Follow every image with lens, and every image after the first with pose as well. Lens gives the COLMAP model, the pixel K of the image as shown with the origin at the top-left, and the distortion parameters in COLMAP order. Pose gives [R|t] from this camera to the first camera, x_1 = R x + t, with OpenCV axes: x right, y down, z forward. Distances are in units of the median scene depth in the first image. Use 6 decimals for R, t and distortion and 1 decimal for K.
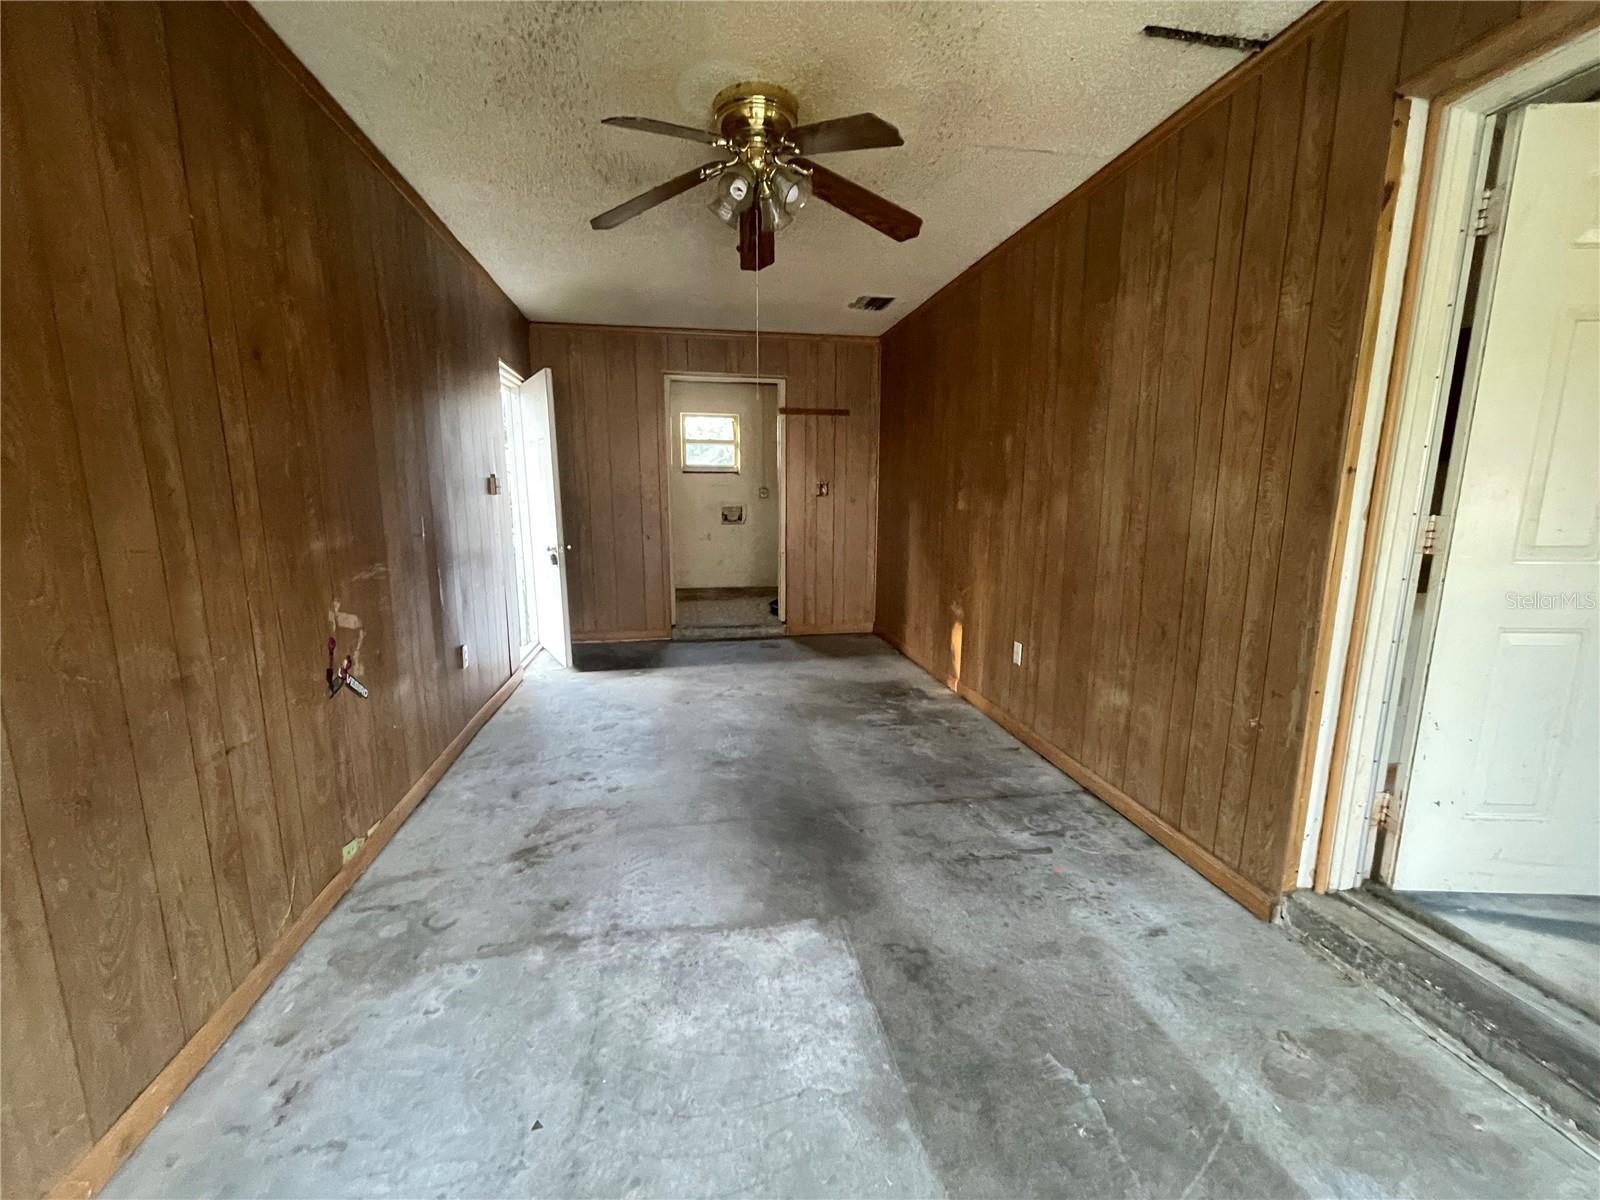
lens RADIAL K [[646.2, 0, 793.4], [0, 646.2, 603.1], [0, 0, 1]] dist [0.013870, 0.000013]
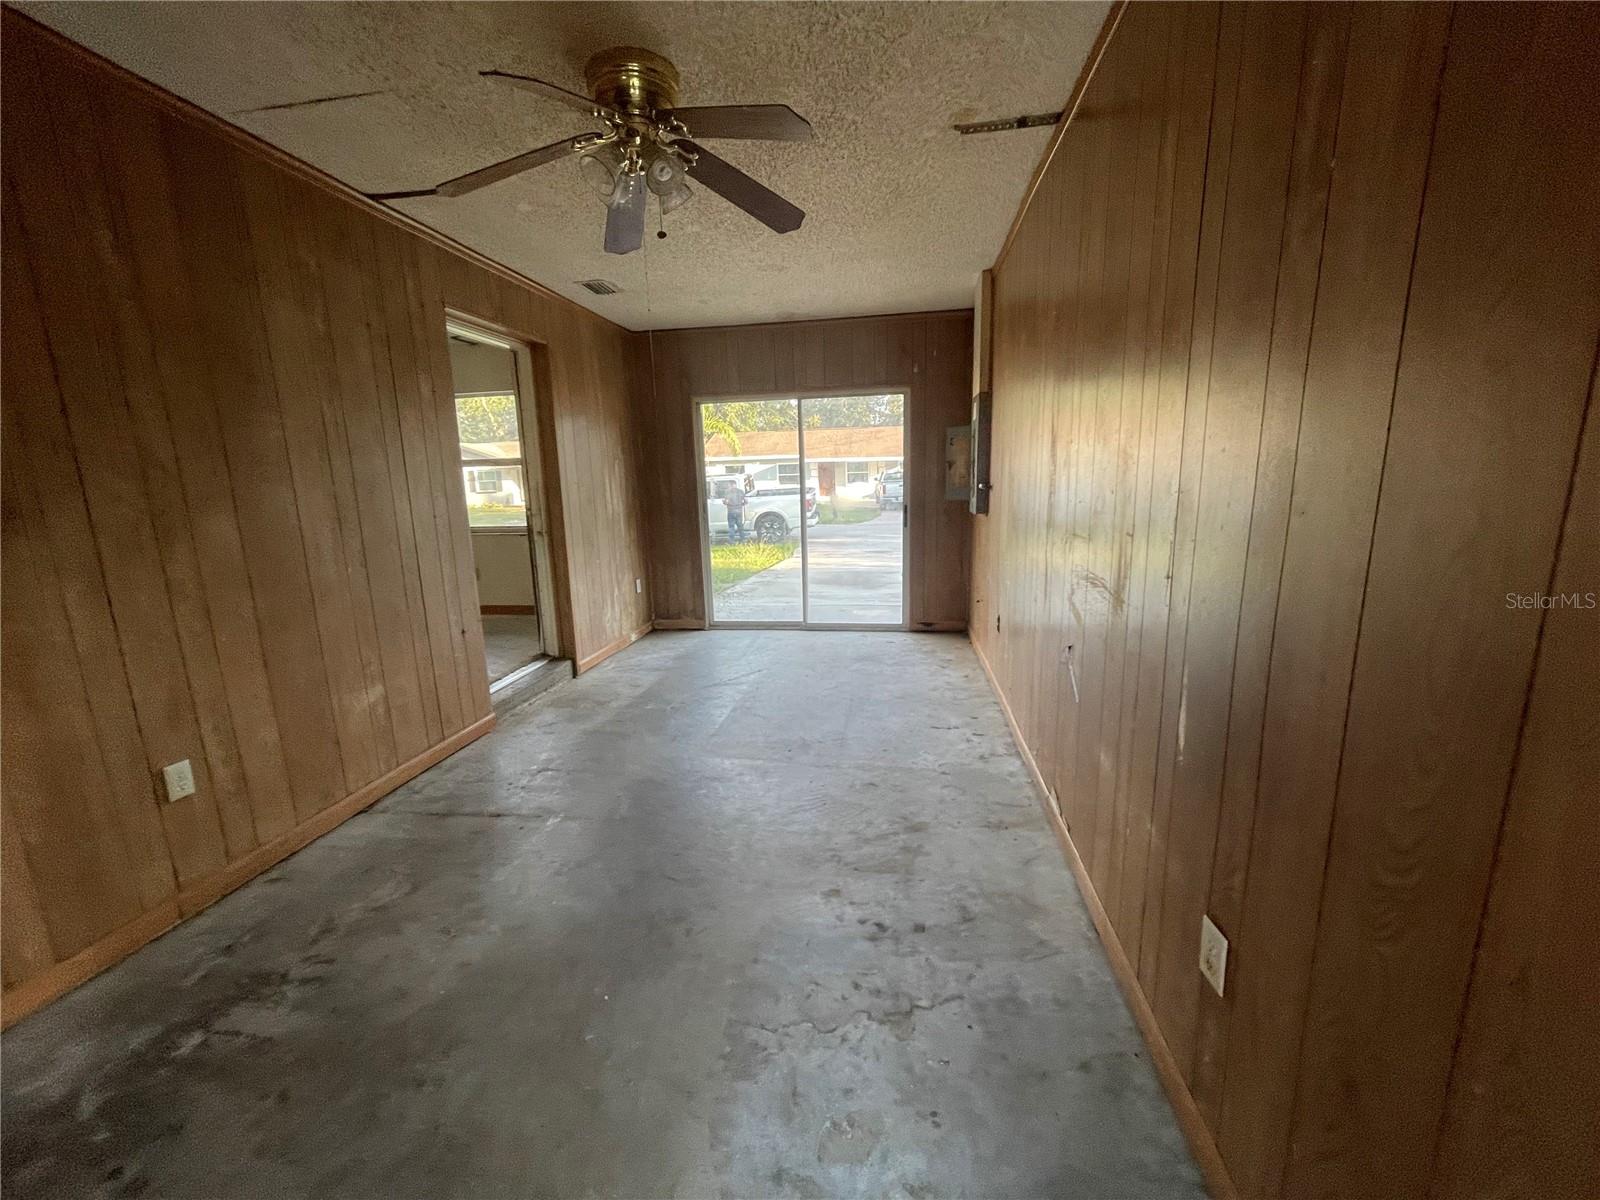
lens RADIAL K [[646.2, 0, 793.4], [0, 646.2, 603.1], [0, 0, 1]] dist [0.013870, 0.000013]
pose [[-0.944869, -0.029799, 0.326091, -0.470631], [0.091153, 0.932551, 0.349341, -0.286601], [-0.314507, 0.359805, -0.878422, 1.558673]]
